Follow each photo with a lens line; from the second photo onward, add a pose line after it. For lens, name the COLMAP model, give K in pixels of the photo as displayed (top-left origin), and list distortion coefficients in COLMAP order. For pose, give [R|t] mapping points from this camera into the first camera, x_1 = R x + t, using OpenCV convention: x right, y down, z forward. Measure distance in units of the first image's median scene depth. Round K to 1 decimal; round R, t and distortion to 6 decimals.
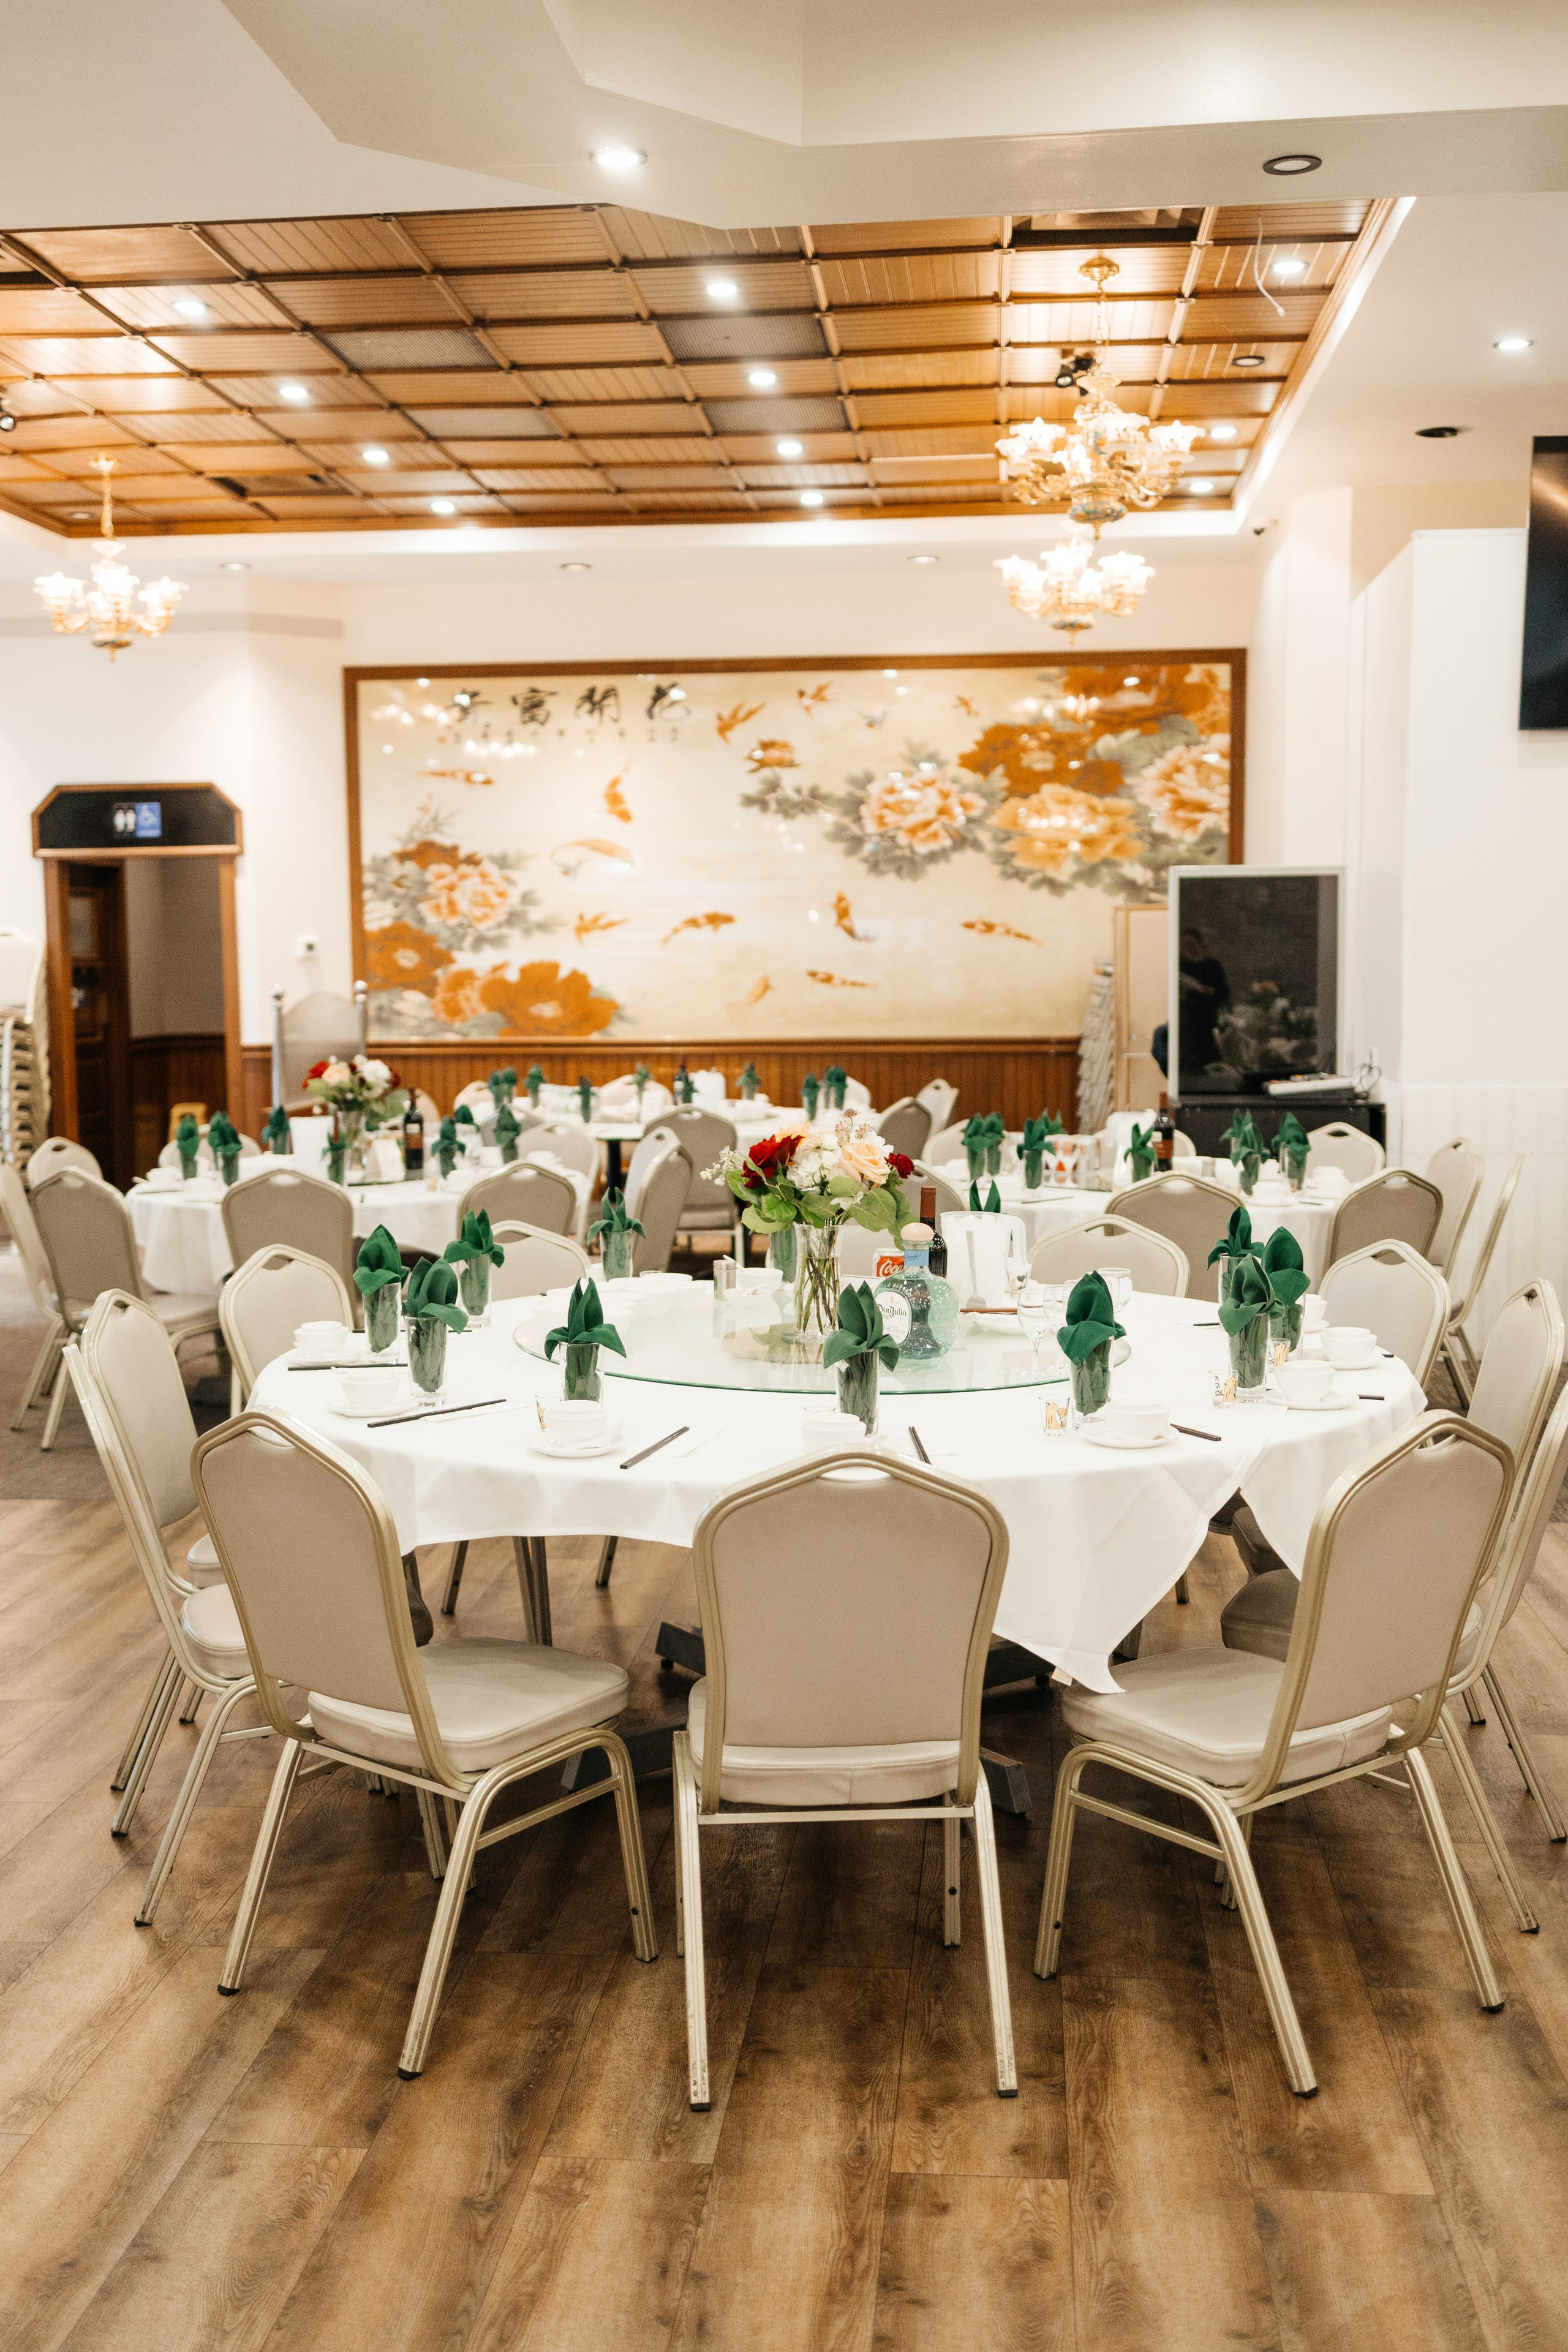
lens RADIAL K [[2347.1, 0, 782.9], [0, 2347.1, 1181.1], [0, 0, 1]] dist [0.000762, 0.000000]
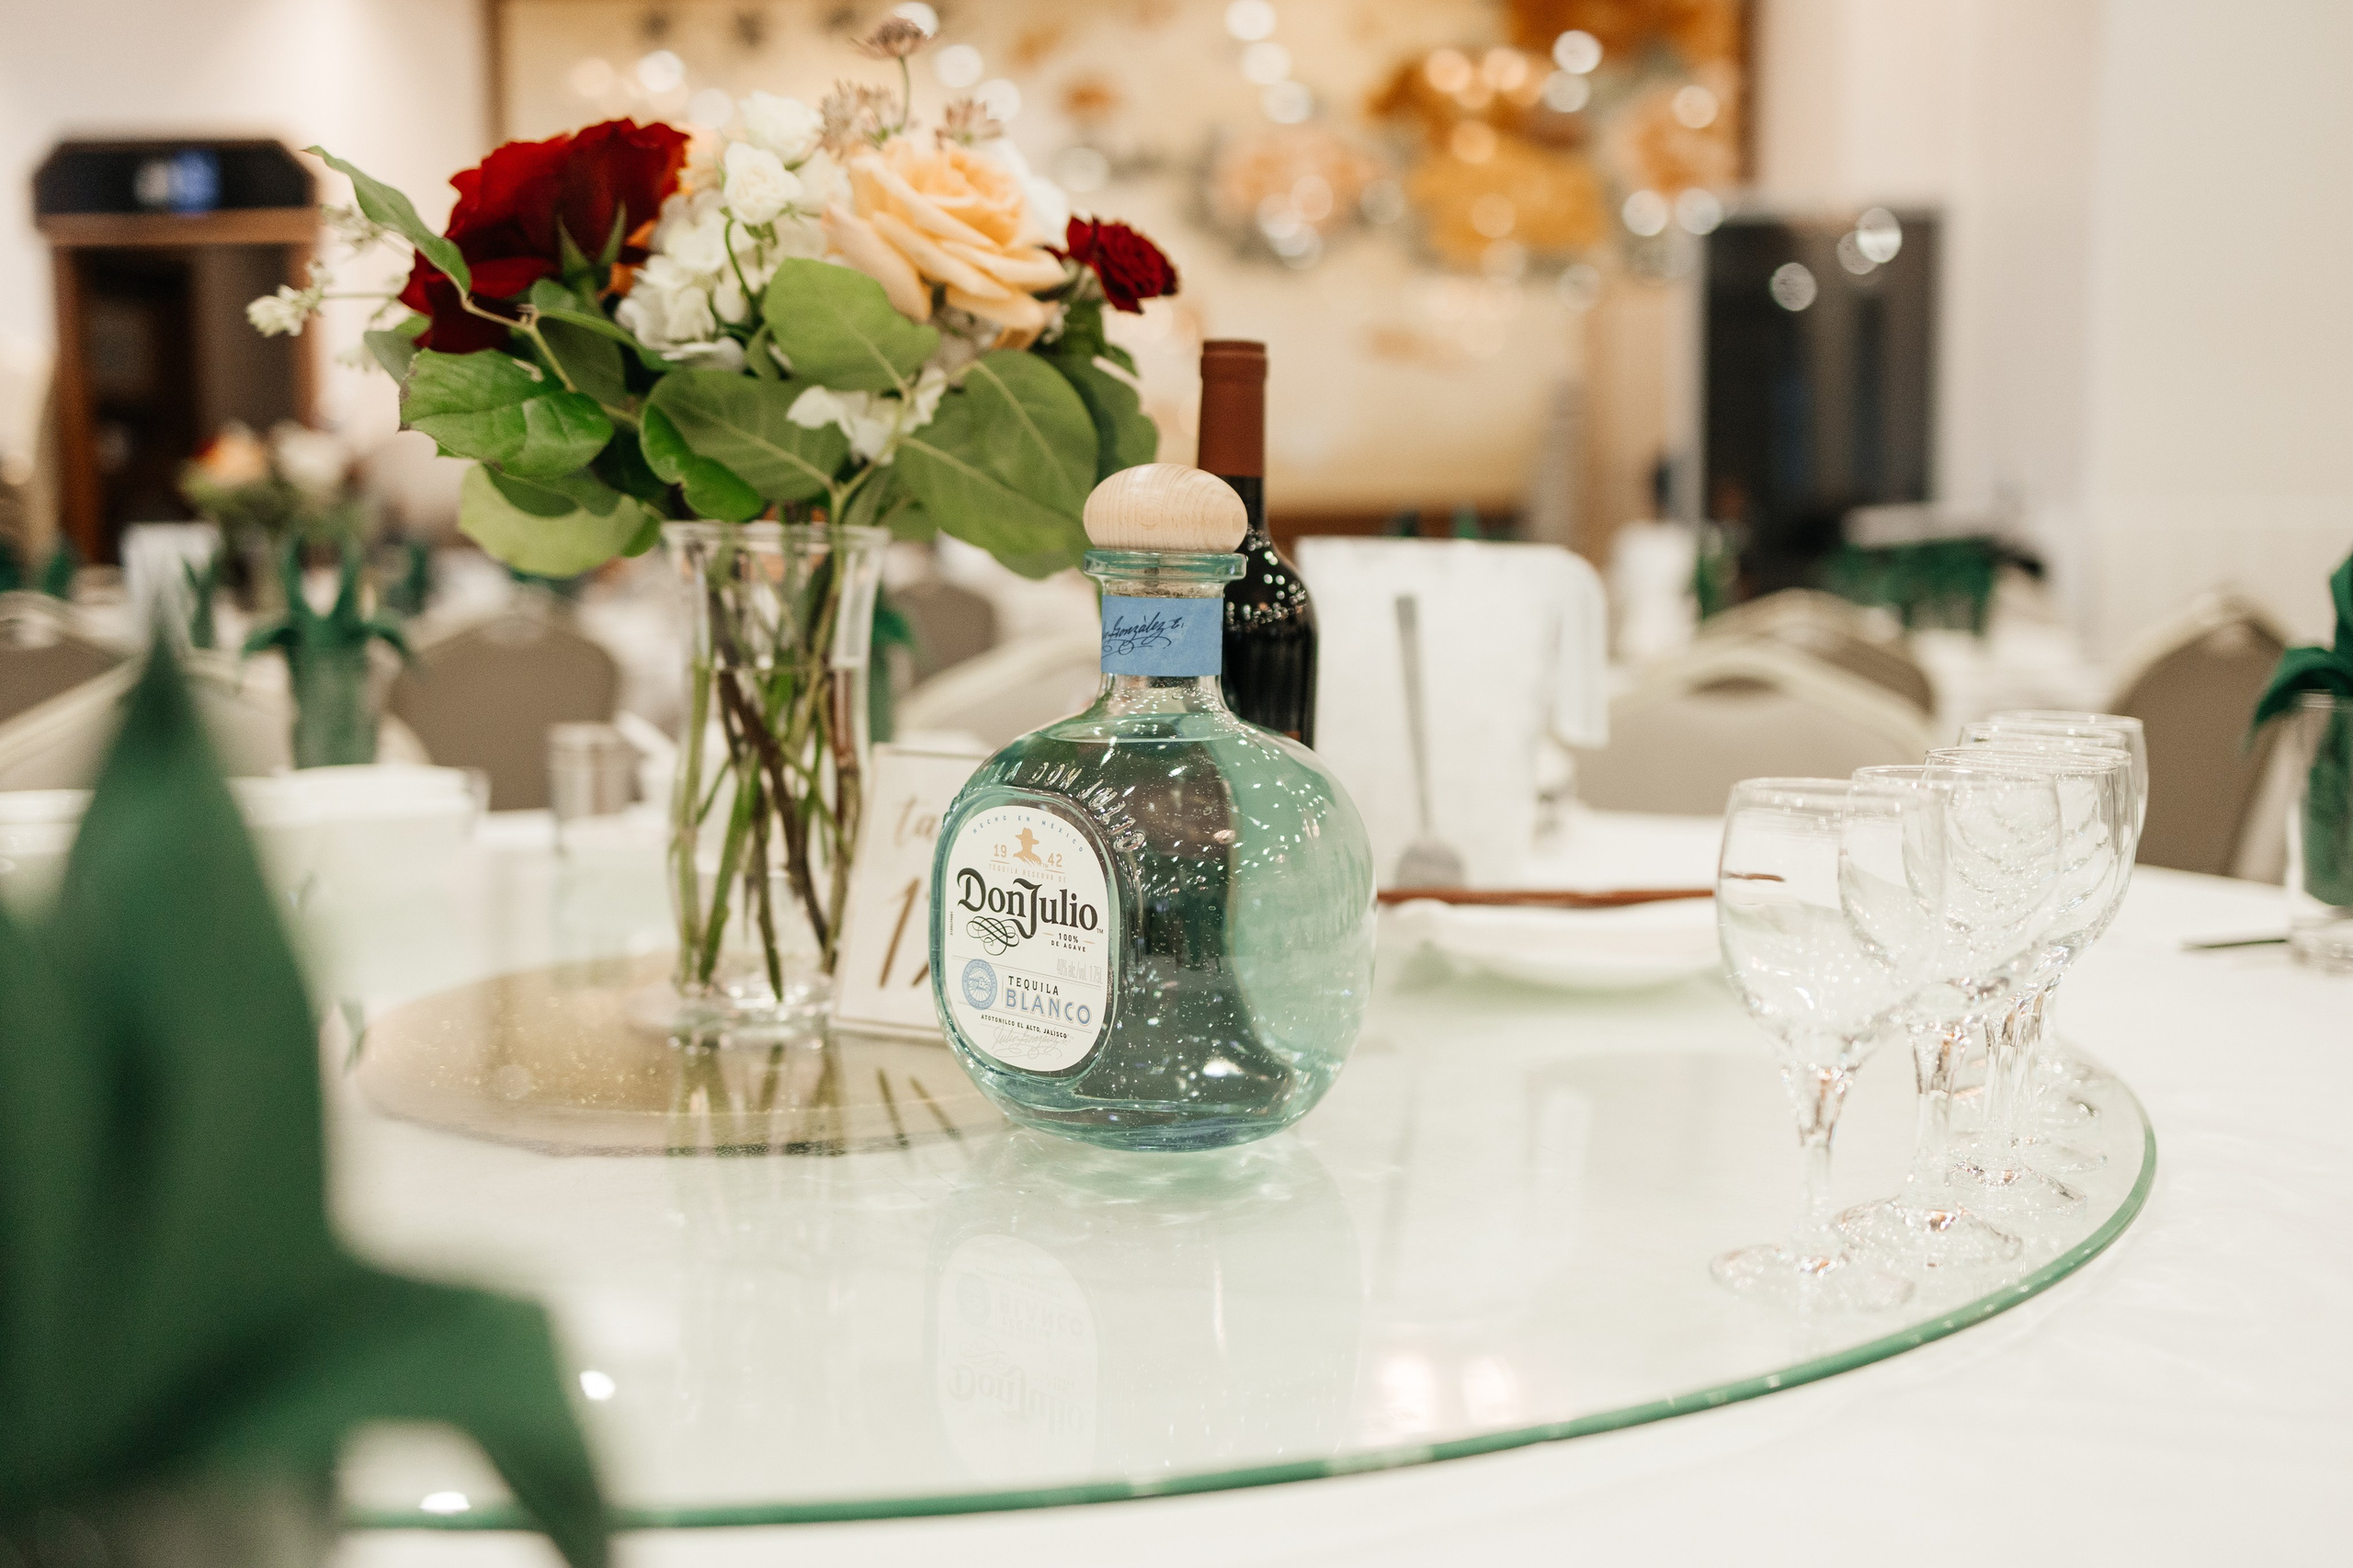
lens RADIAL K [[2348.1, 0, 1177.7], [0, 2348.1, 782.9], [0, 0, 1]] dist [0.000762, 0.000000]
pose [[0.999999, -0.001403, 0.000646, 0.056022], [0.001395, 0.999924, 0.012243, 0.041066], [-0.000663, -0.012242, 0.999925, 0.770563]]
